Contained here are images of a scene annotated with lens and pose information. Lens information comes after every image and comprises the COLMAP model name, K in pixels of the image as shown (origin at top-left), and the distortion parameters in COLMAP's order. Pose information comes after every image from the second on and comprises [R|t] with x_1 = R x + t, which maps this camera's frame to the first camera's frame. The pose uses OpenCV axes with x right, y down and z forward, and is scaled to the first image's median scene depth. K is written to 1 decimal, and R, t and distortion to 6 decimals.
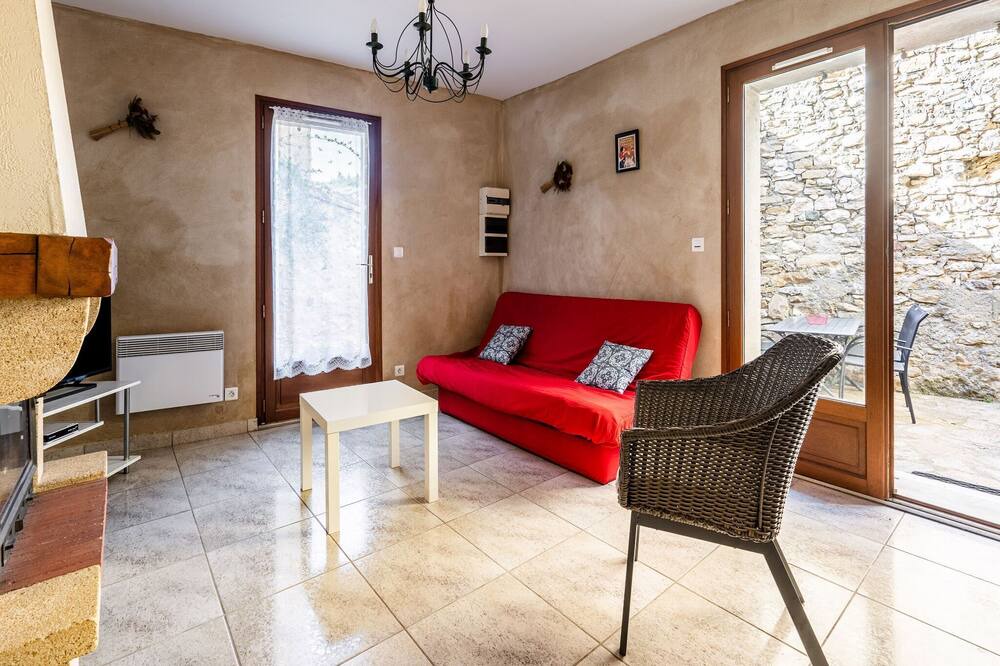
lens RADIAL K [[467.6, 0, 498.1], [0, 467.6, 274.1], [0, 0, 1]] dist [-0.000256, -0.000883]
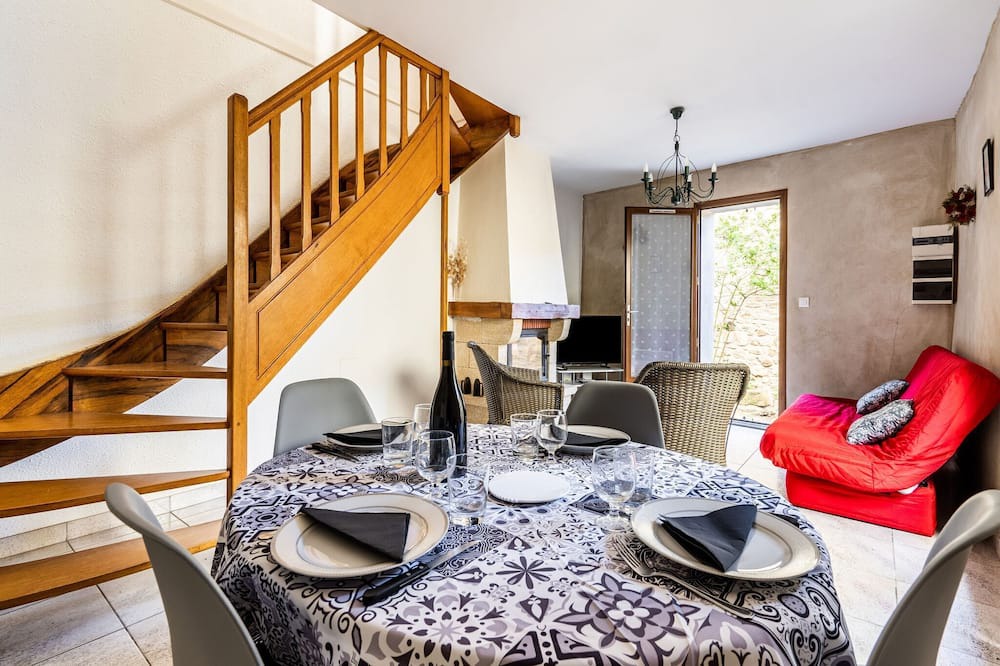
lens RADIAL K [[466.0, 0, 515.0], [0, 466.0, 310.3], [0, 0, 1]] dist [-0.000997, -0.000358]
pose [[0.228766, 0.001985, -0.973479, 0.662109], [-0.027633, 0.999608, -0.004456, -0.001612], [0.973089, 0.027920, 0.228732, 0.055218]]
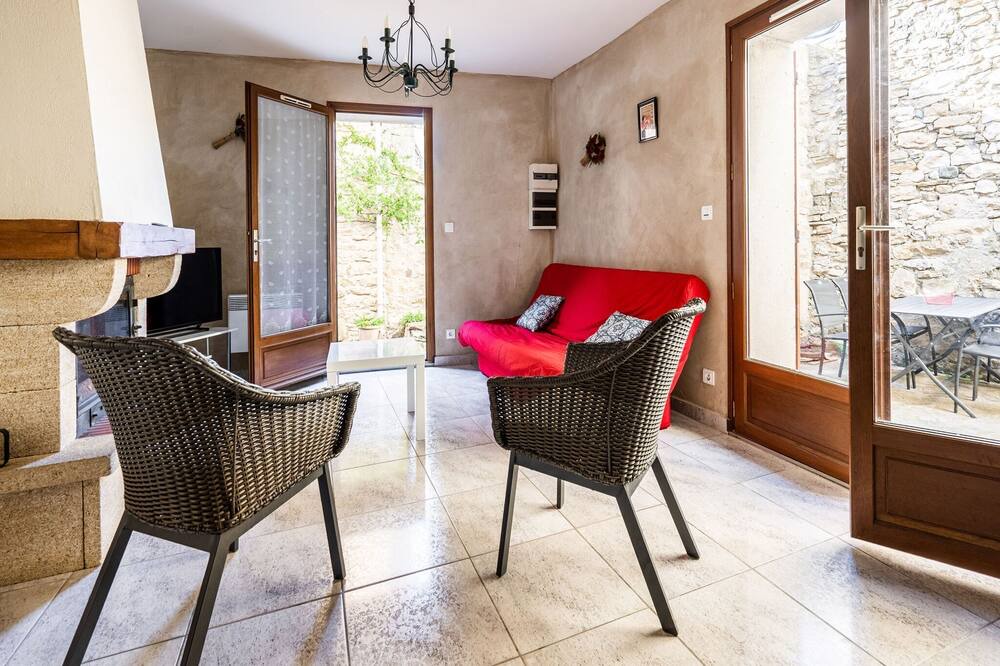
lens RADIAL K [[471.9, 0, 495.1], [0, 471.9, 250.1], [0, 0, 1]] dist [0.000648, -0.000318]
pose [[0.952507, -0.005760, -0.304463, 0.212431], [0.006393, 0.999979, 0.001082, 0.006357], [0.304451, -0.002977, 0.952523, -0.034913]]
